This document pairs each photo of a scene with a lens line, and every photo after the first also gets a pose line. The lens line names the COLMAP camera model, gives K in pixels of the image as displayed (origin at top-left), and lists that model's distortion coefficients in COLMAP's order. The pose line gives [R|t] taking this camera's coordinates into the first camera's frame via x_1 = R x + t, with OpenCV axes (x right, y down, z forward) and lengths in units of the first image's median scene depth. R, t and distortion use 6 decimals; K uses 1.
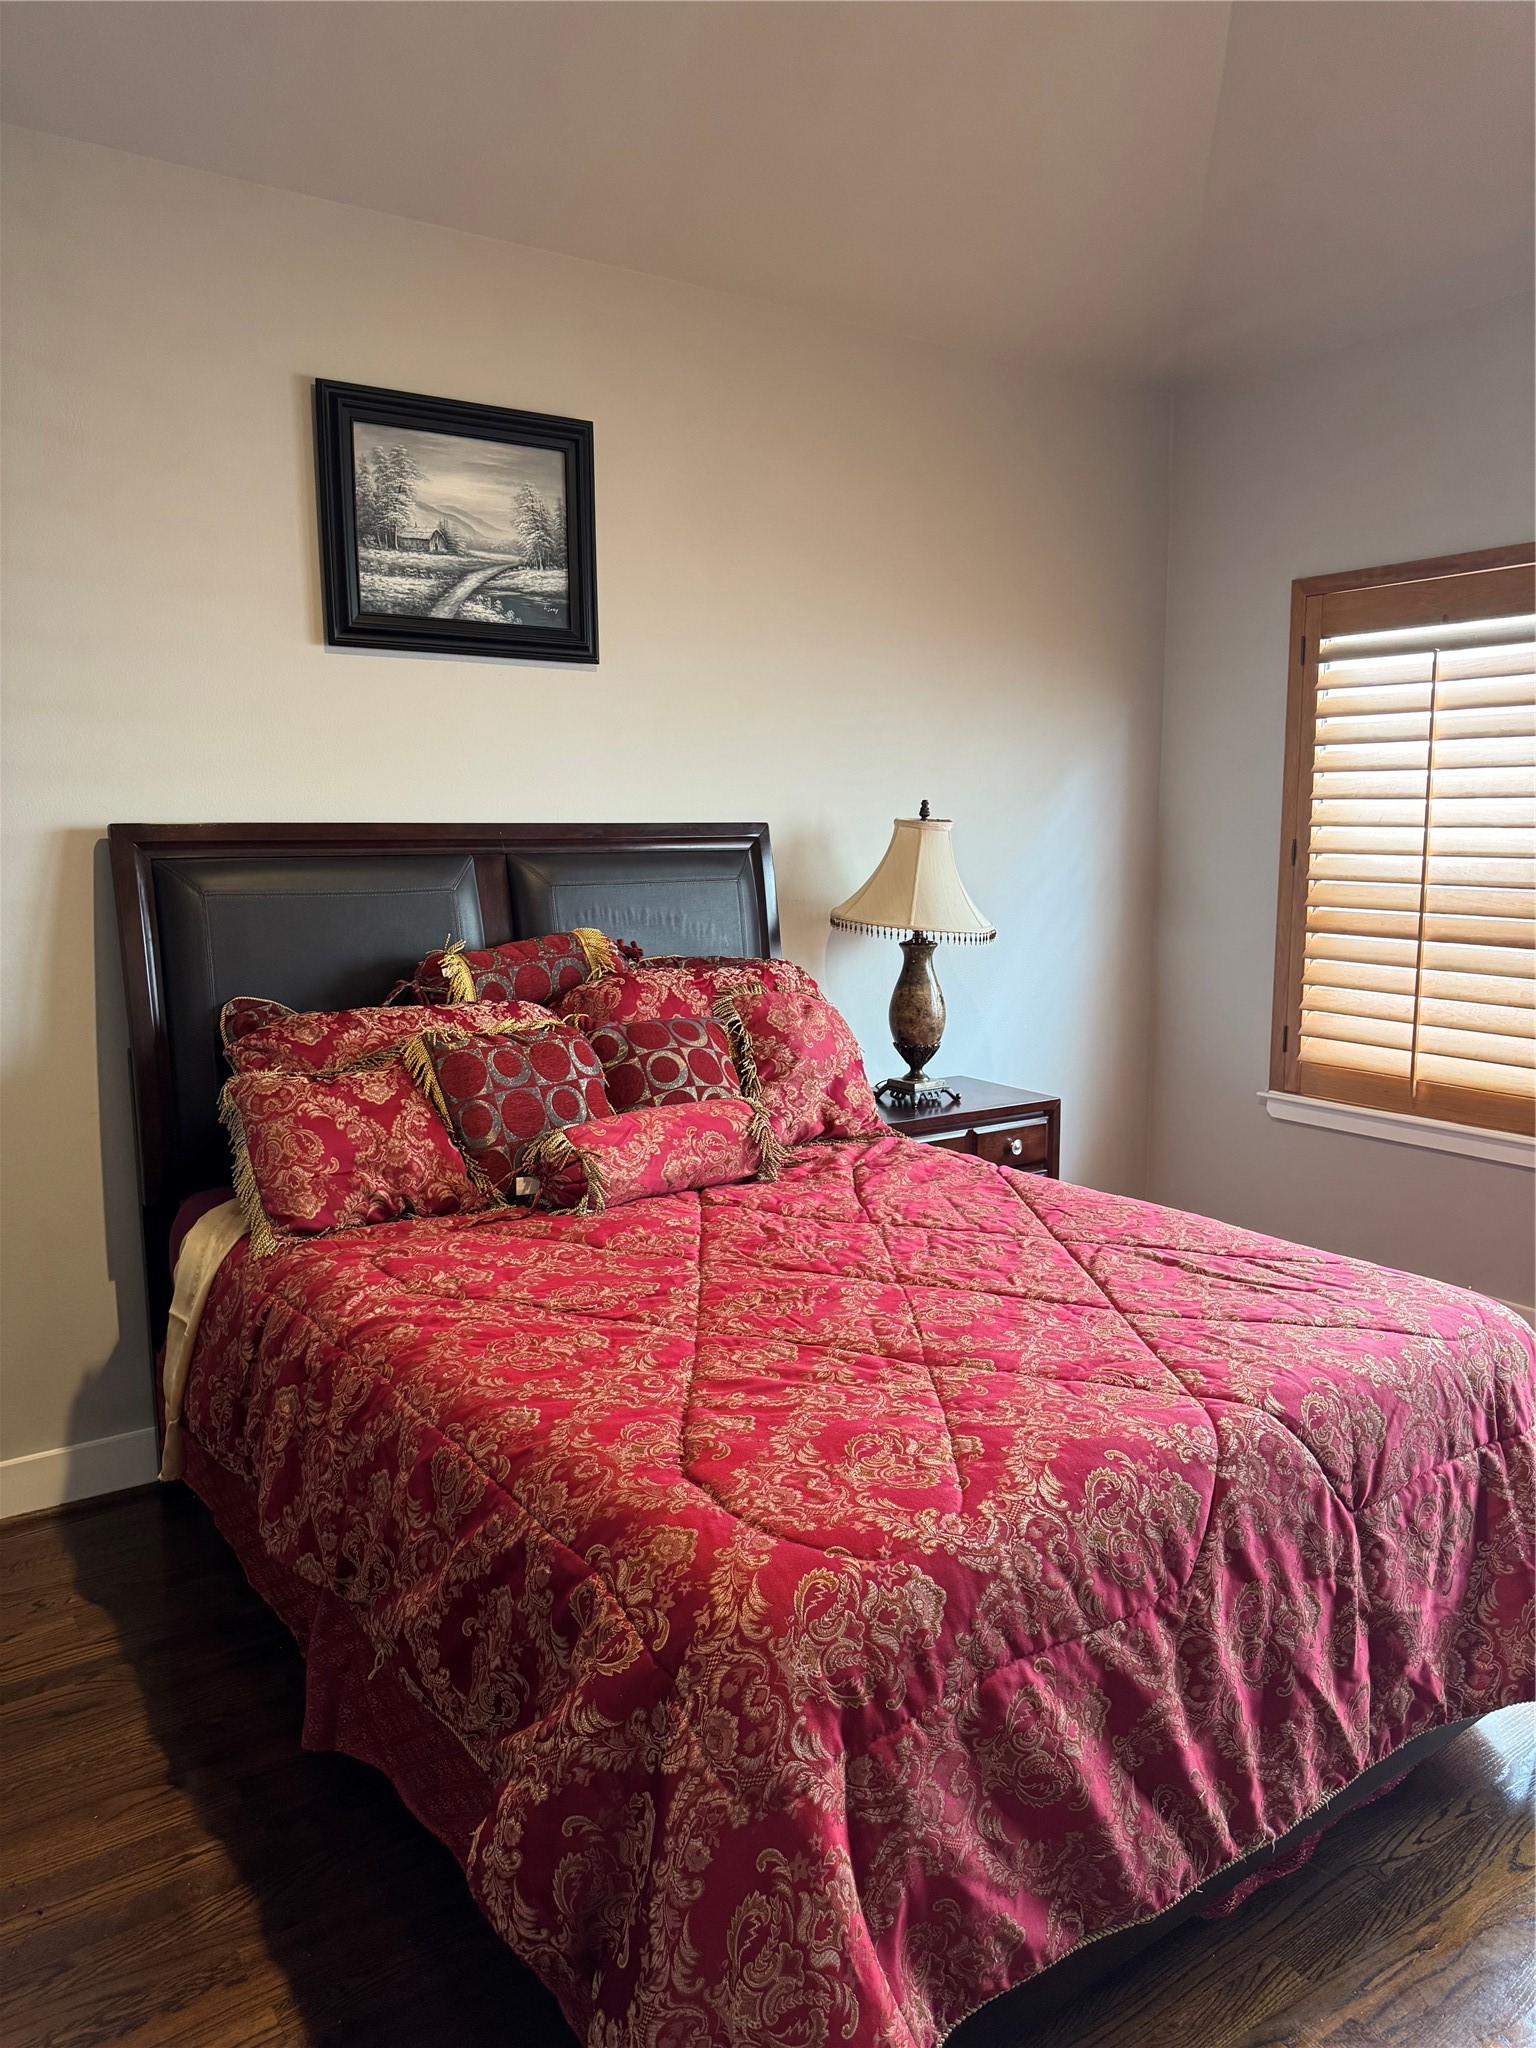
lens RADIAL K [[1437.1, 0, 779.7], [0, 1437.1, 1033.1], [0, 0, 1]] dist [0.041363, -0.042528]
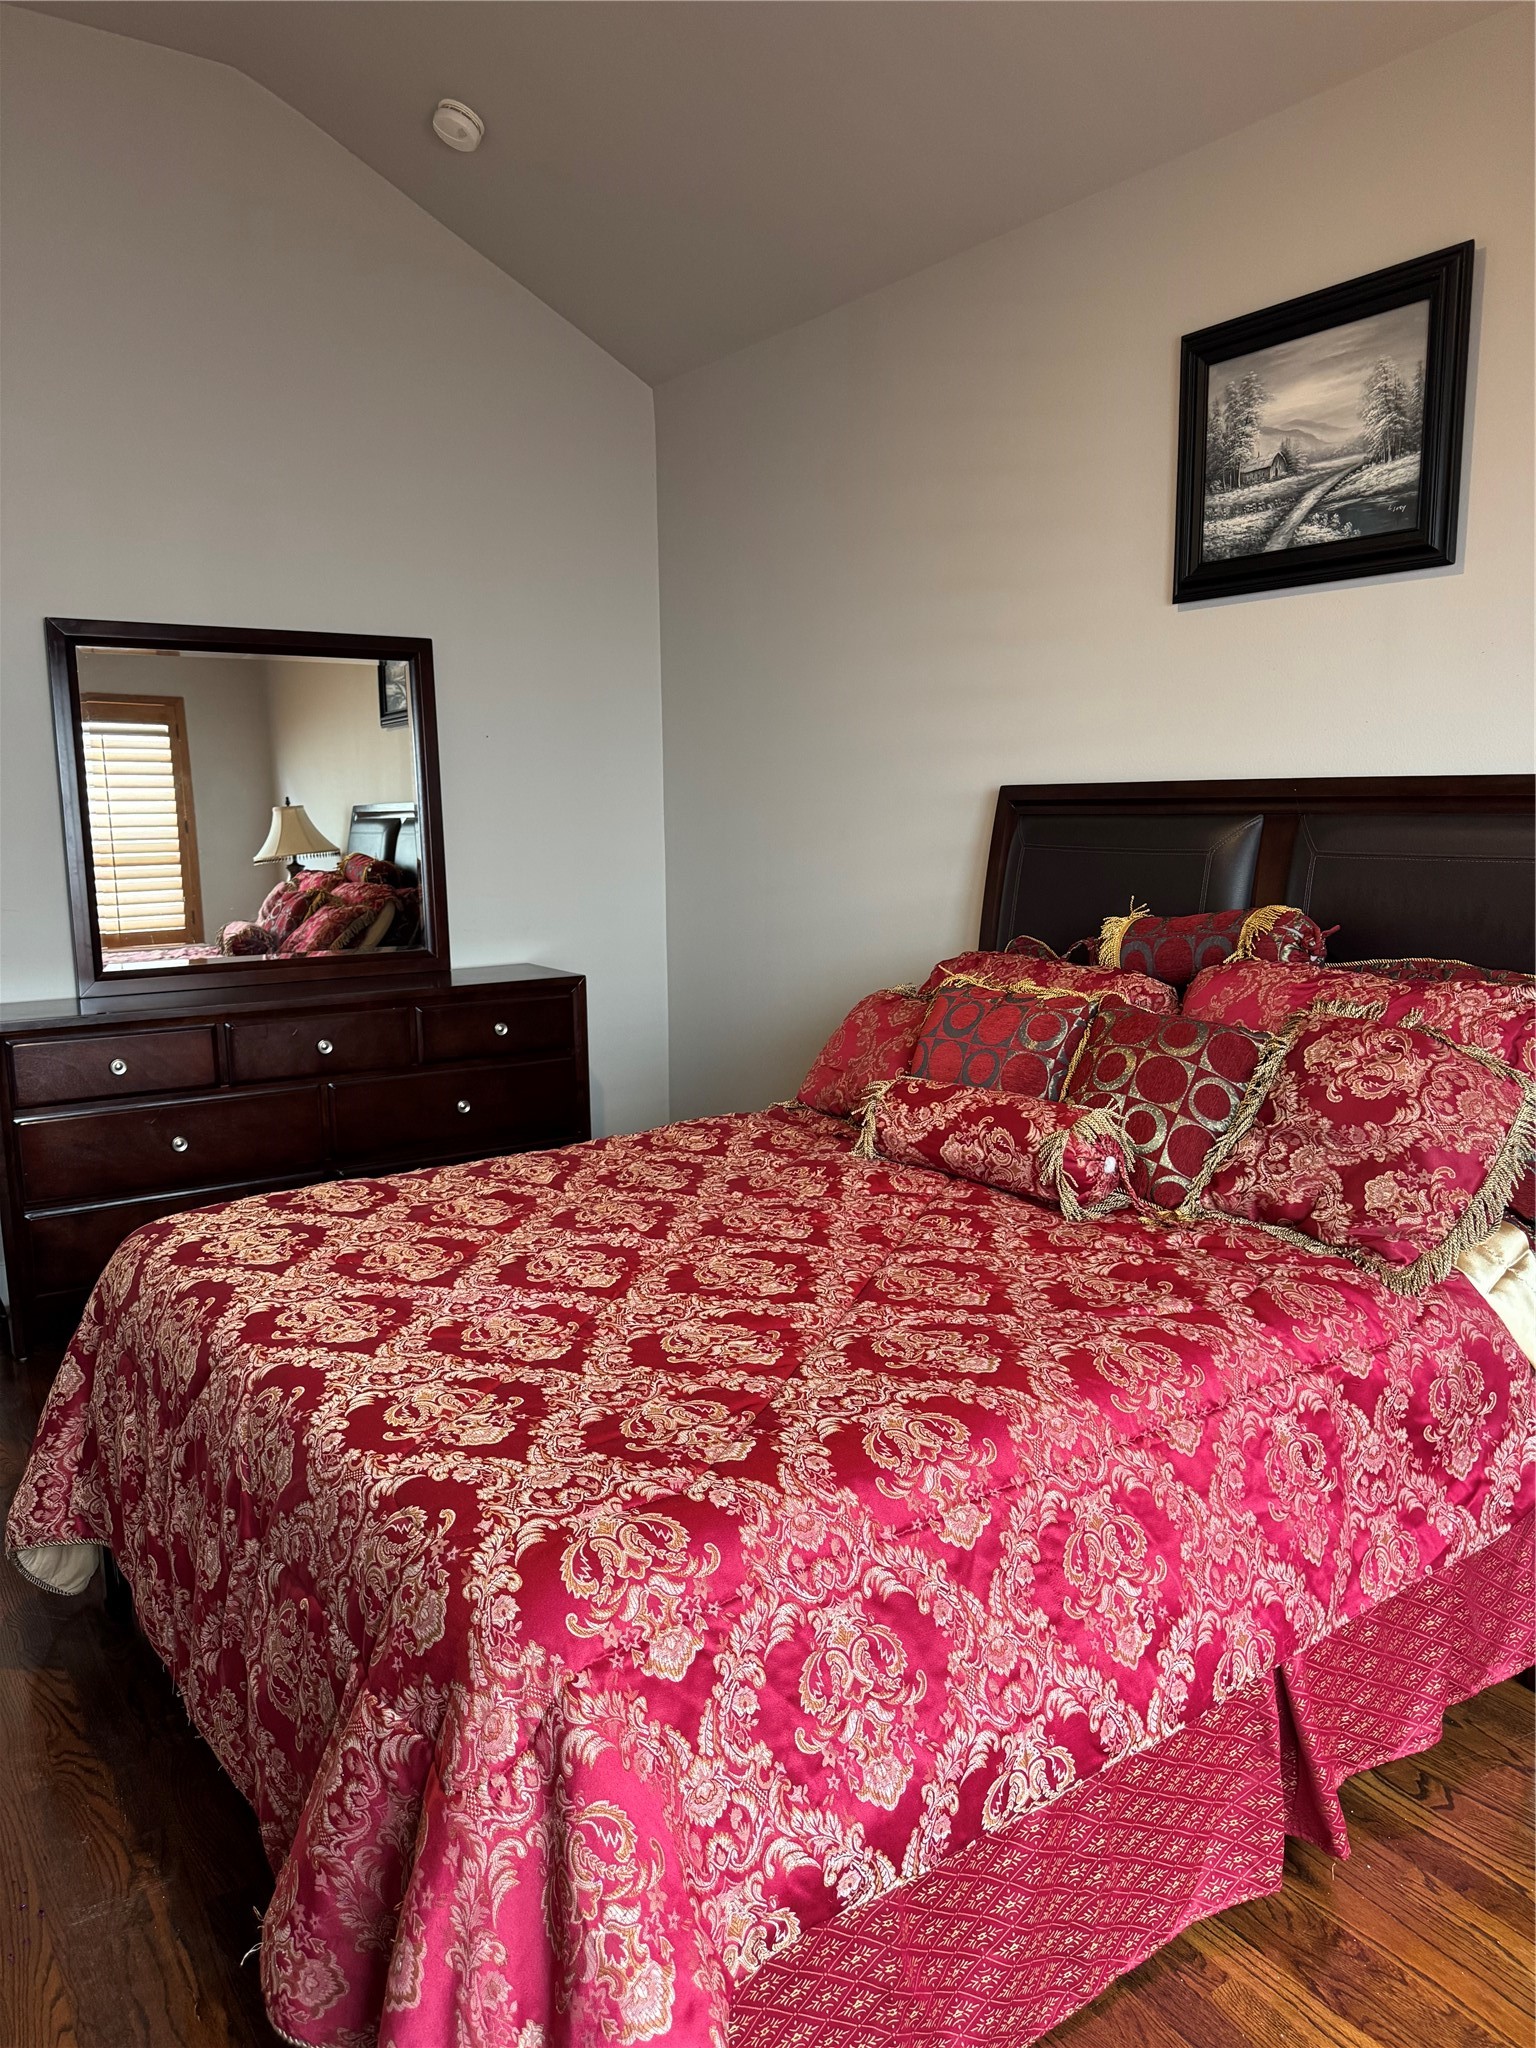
lens RADIAL K [[1437.1, 0, 764.6], [0, 1437.1, 1003.9], [0, 0, 1]] dist [0.041363, -0.042528]
pose [[0.008463, 0.151500, -0.988421, 0.695733], [-0.139224, 0.979008, 0.148865, -0.101246], [0.990225, 0.136352, 0.029378, 0.698066]]
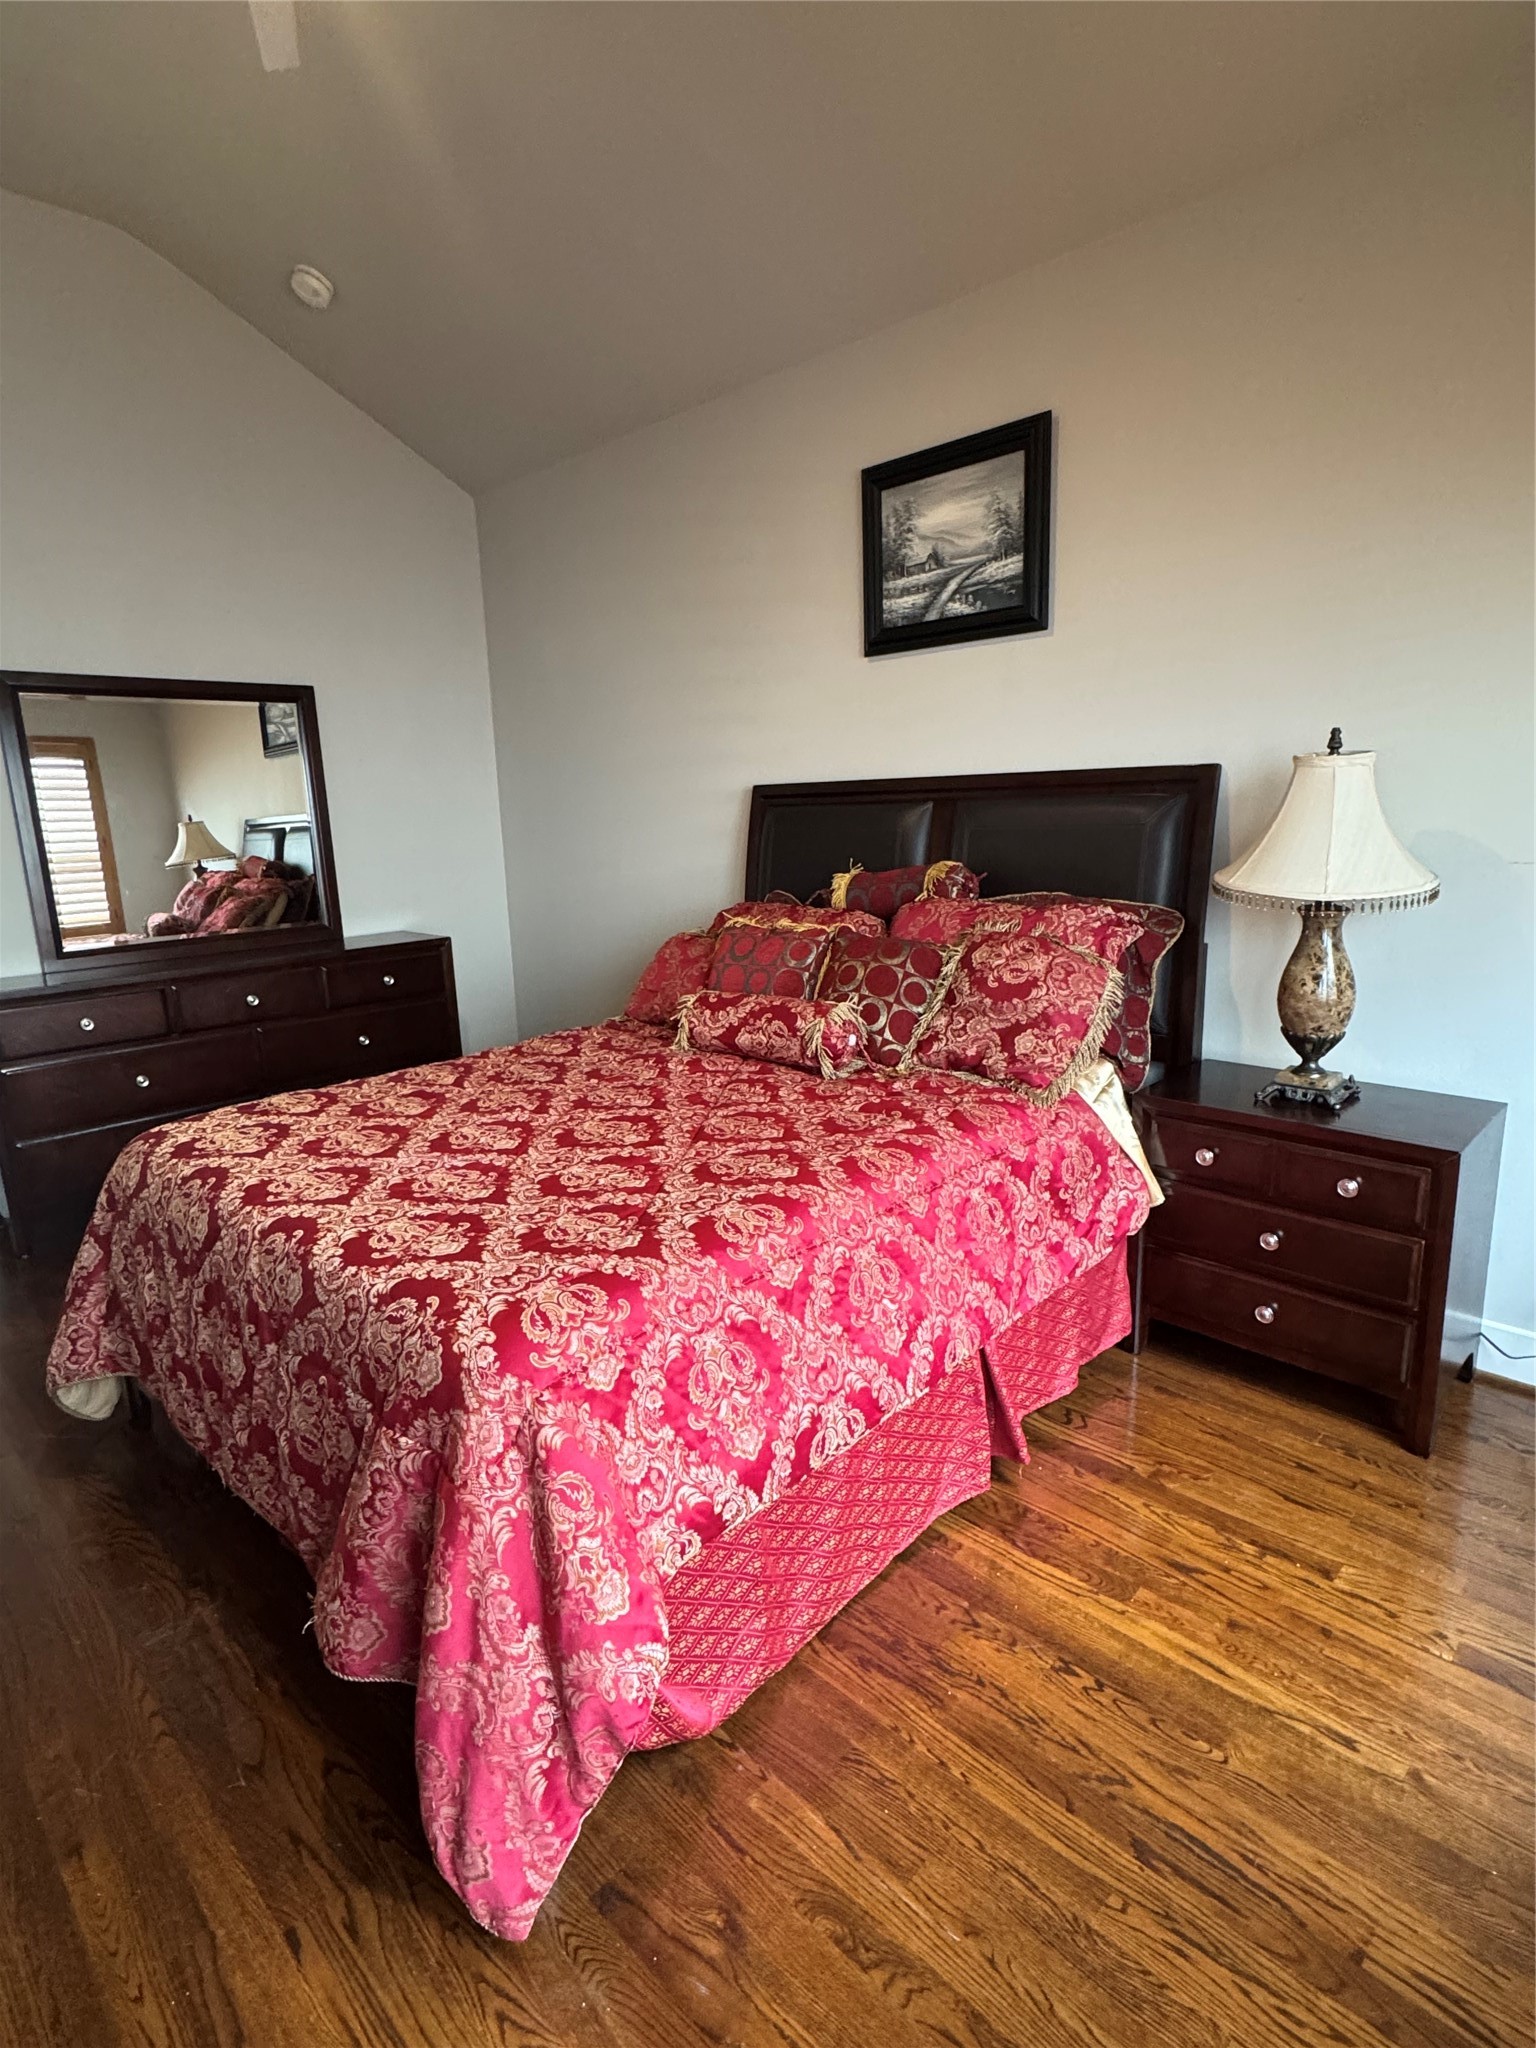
lens RADIAL K [[1057.6, 0, 760.4], [0, 1057.6, 1003.5], [0, 0, 1]] dist [0.004737, -0.002744]
pose [[0.204639, 0.181311, -0.961899, 0.726307], [-0.112375, 0.980549, 0.160919, -0.082190], [0.972366, 0.075163, 0.221033, 0.661351]]
